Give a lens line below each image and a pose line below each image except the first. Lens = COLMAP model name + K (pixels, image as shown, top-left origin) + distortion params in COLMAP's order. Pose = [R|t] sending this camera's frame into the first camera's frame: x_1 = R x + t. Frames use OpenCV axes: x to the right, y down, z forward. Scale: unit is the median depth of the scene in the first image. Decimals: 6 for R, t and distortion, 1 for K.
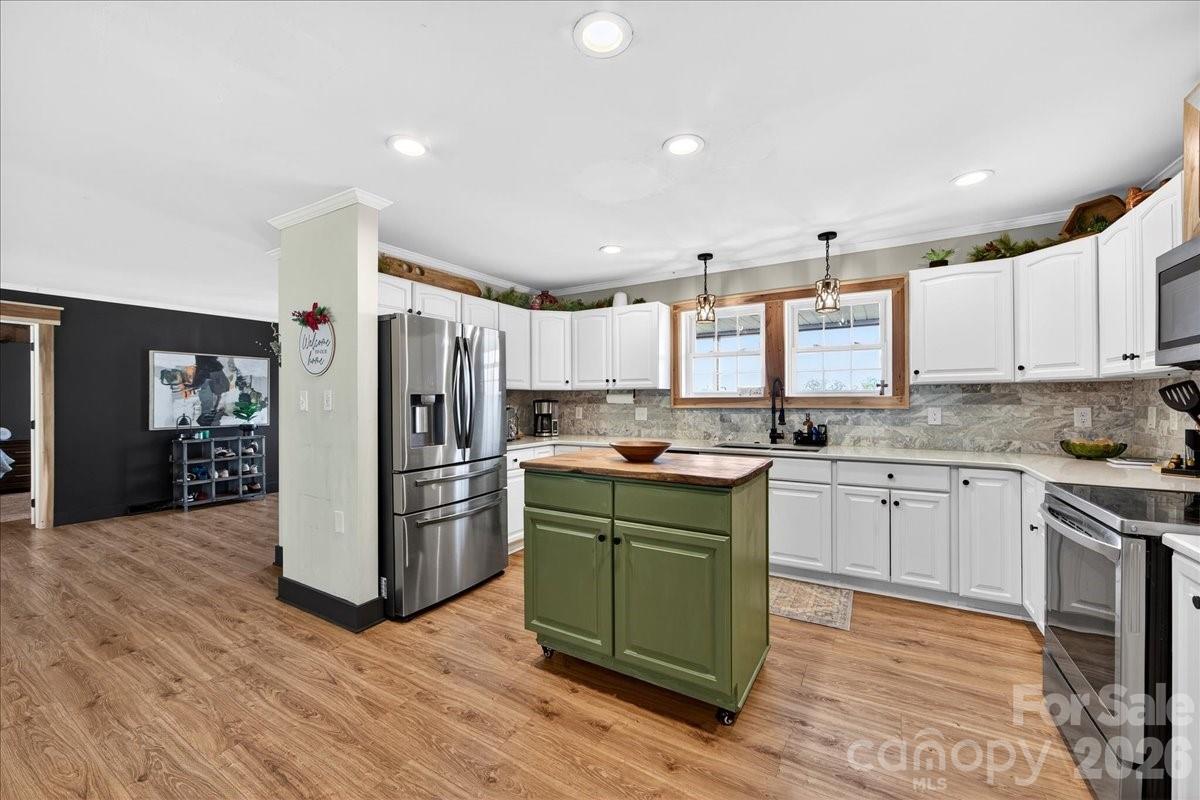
lens RADIAL K [[473.1, 0, 603.1], [0, 473.1, 399.6], [0, 0, 1]] dist [-0.000658, -0.000203]
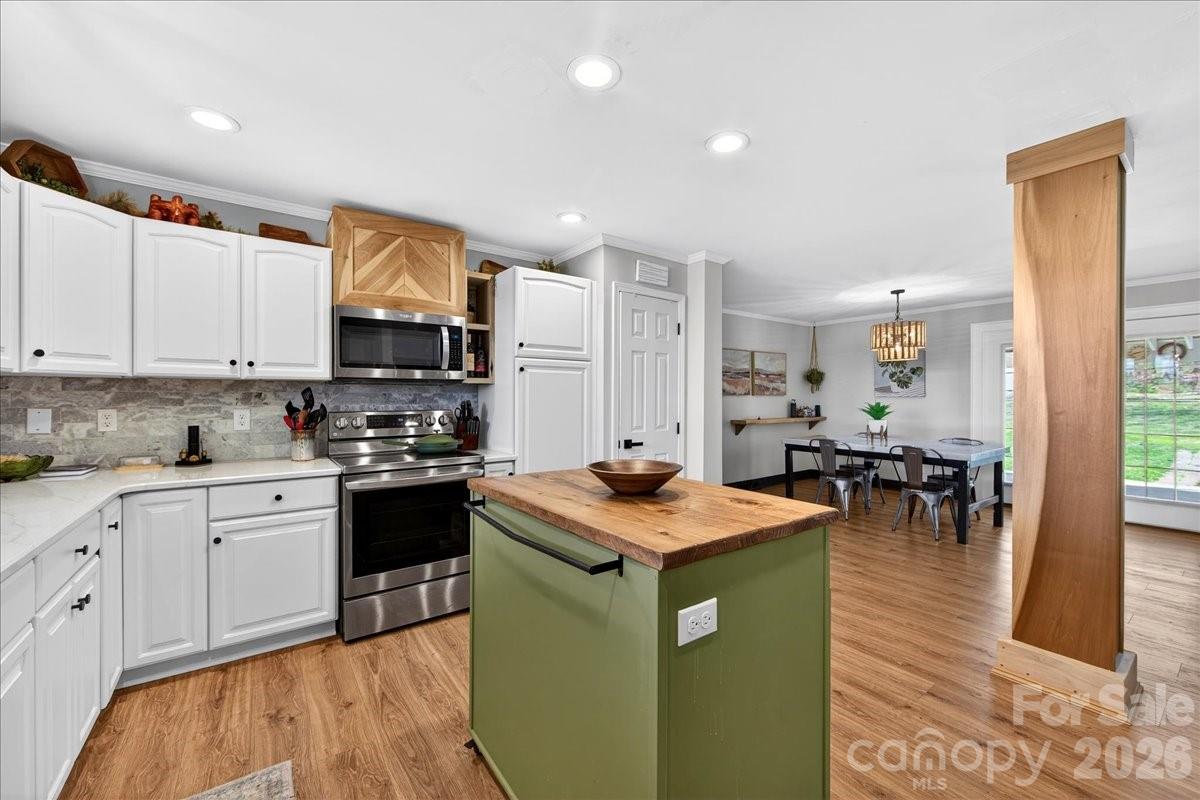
lens RADIAL K [[473.1, 0, 602.9], [0, 473.1, 399.7], [0, 0, 1]] dist [-0.000658, -0.000203]
pose [[-0.923656, -0.000008, 0.383224, -0.085515], [0.000071, 1.000000, 0.000192, -0.000999], [-0.383224, 0.000205, -0.923656, 1.037375]]
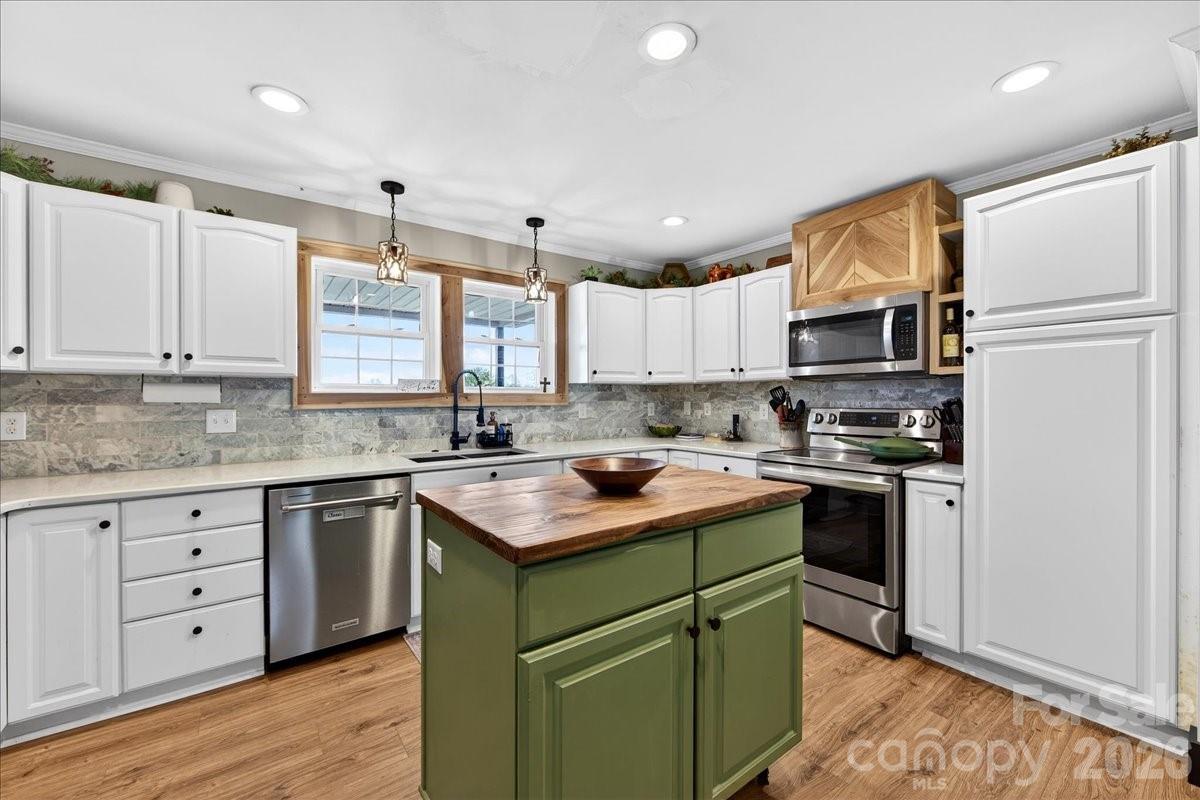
lens RADIAL K [[473.1, 0, 597.1], [0, 473.1, 397.8], [0, 0, 1]] dist [-0.000658, -0.000203]
pose [[0.379853, 0.001902, 0.925045, -0.325537], [-0.002115, 0.999997, -0.001187, 0.003655], [-0.925044, -0.001506, 0.379856, 0.496065]]
